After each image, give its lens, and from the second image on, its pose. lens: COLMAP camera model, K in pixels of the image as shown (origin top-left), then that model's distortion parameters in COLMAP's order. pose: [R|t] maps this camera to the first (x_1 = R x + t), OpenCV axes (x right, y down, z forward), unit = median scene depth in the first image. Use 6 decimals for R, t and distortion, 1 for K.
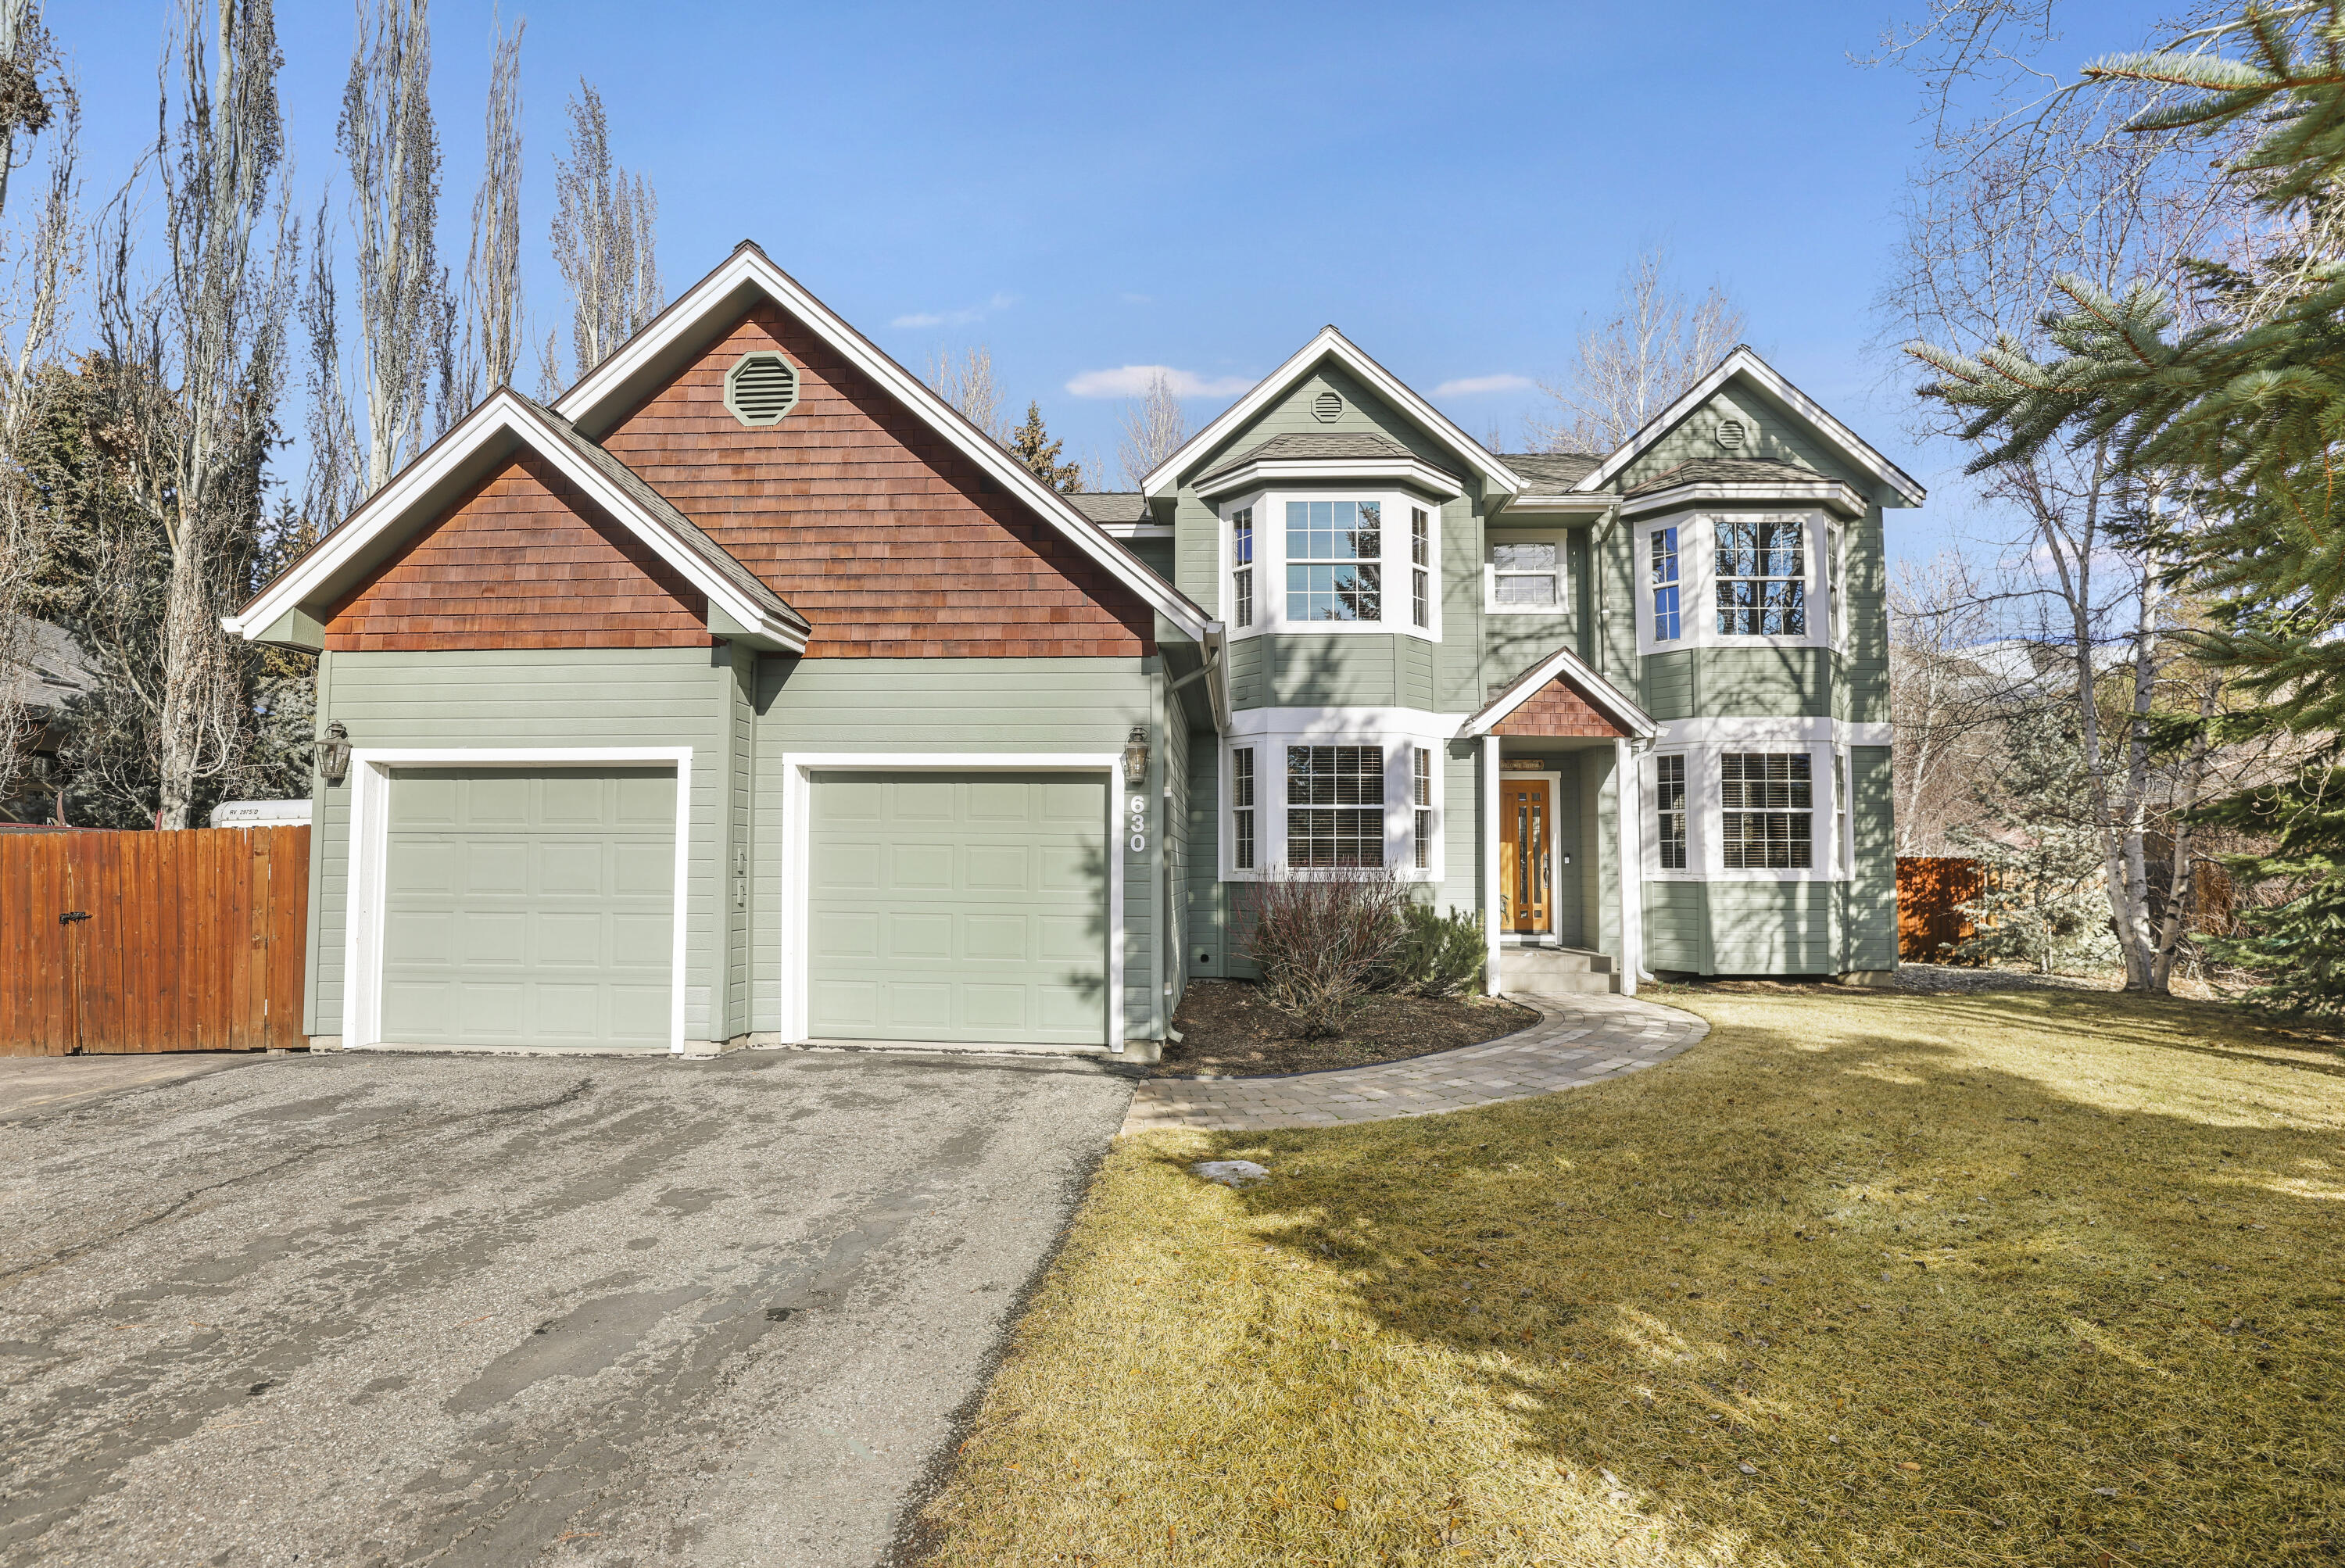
lens RADIAL K [[1109.5, 0, 1172.7], [0, 1109.5, 819.6], [0, 0, 1]] dist [-0.045018, 0.021579]
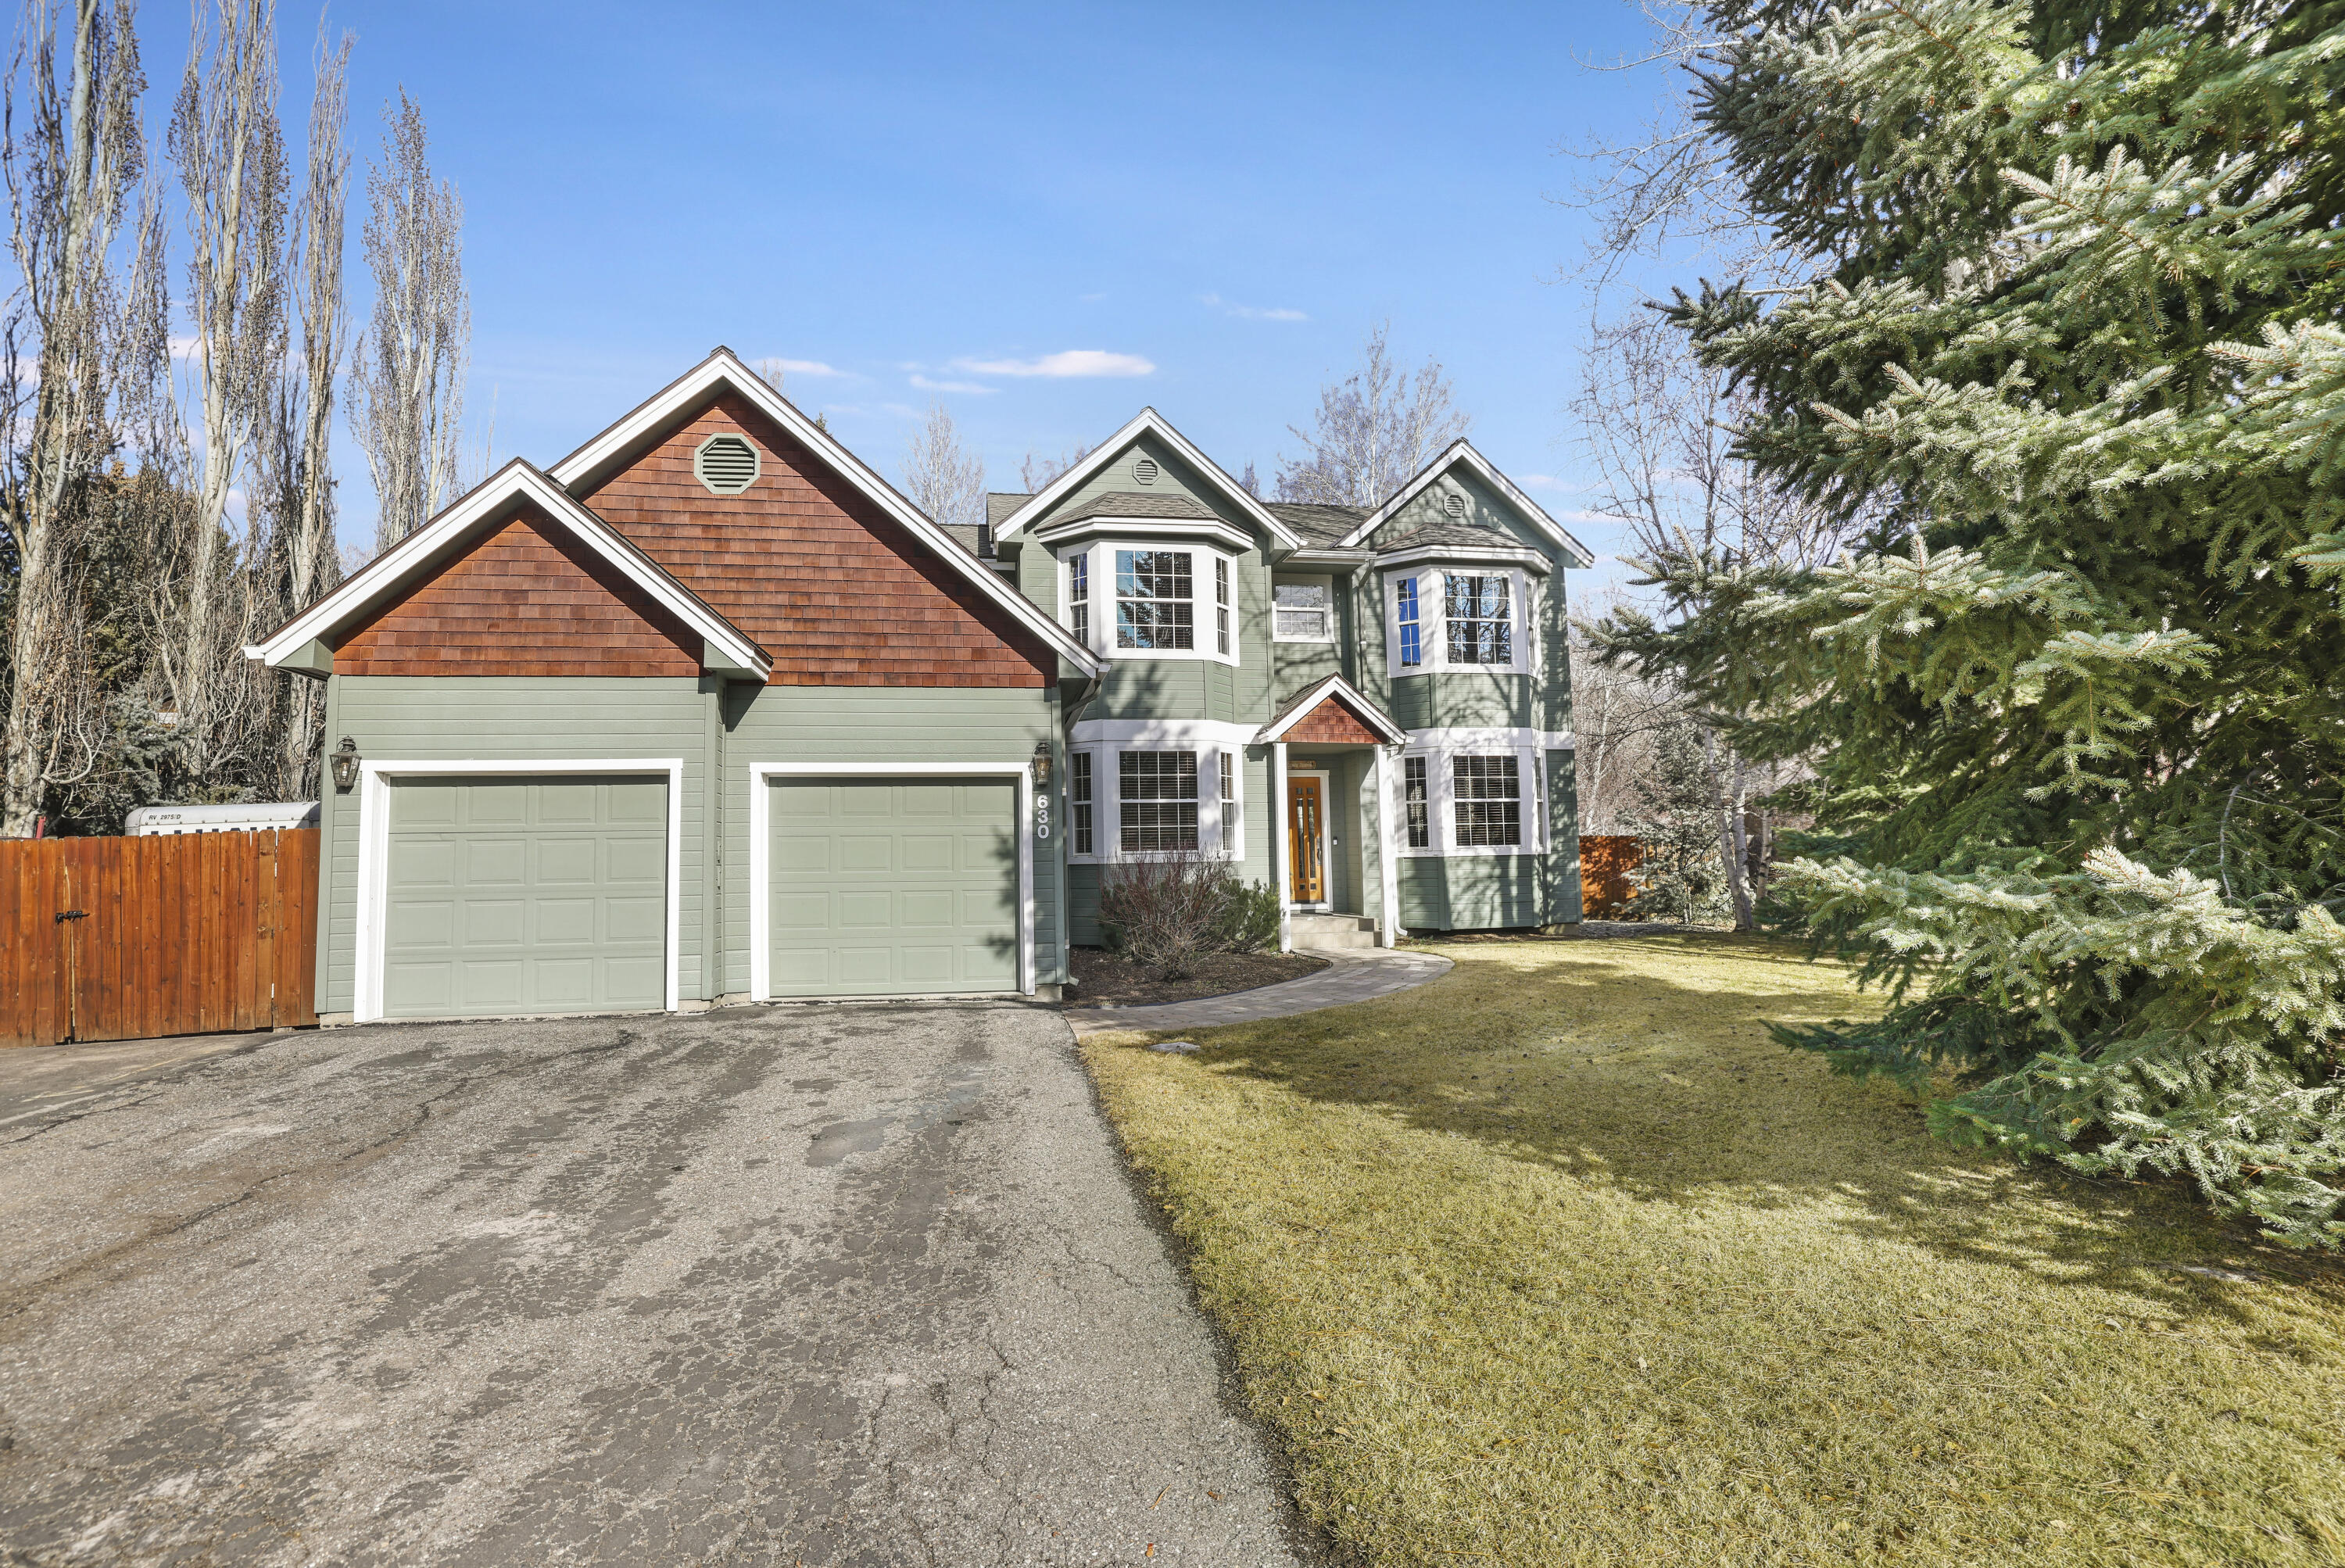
lens RADIAL K [[1063.3, 0, 1160.7], [0, 1063.3, 779.1], [0, 0, 1]] dist [-0.039544, 0.014176]
pose [[0.978822, -0.006399, 0.204615, -0.089920], [0.012784, 0.999471, -0.029902, -0.001060], [-0.204316, 0.031885, 0.978386, -0.143471]]
